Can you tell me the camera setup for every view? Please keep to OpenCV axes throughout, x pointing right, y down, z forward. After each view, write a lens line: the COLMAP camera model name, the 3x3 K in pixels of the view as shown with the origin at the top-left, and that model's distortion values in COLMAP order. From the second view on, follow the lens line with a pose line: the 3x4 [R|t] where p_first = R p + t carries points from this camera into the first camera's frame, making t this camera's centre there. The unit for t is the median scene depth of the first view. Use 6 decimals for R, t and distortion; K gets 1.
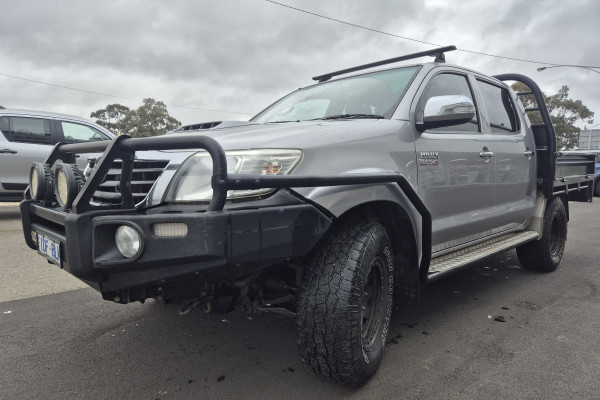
lens RADIAL K [[409.6, 0, 289.4], [0, 409.6, 206.3], [0, 0, 1]] dist [0.056922, -0.045257]
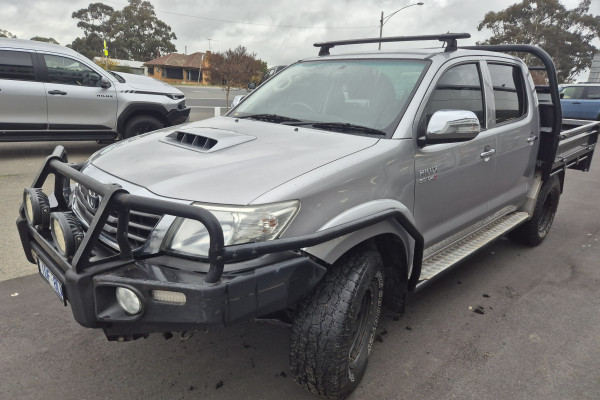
lens RADIAL K [[409.6, 0, 289.1], [0, 409.6, 213.1], [0, 0, 1]] dist [0.056922, -0.045257]
pose [[0.999694, 0.021416, 0.012359, -0.003582], [-0.023592, 0.975793, 0.217421, -0.236797], [-0.007404, -0.217646, 0.976000, 0.019982]]
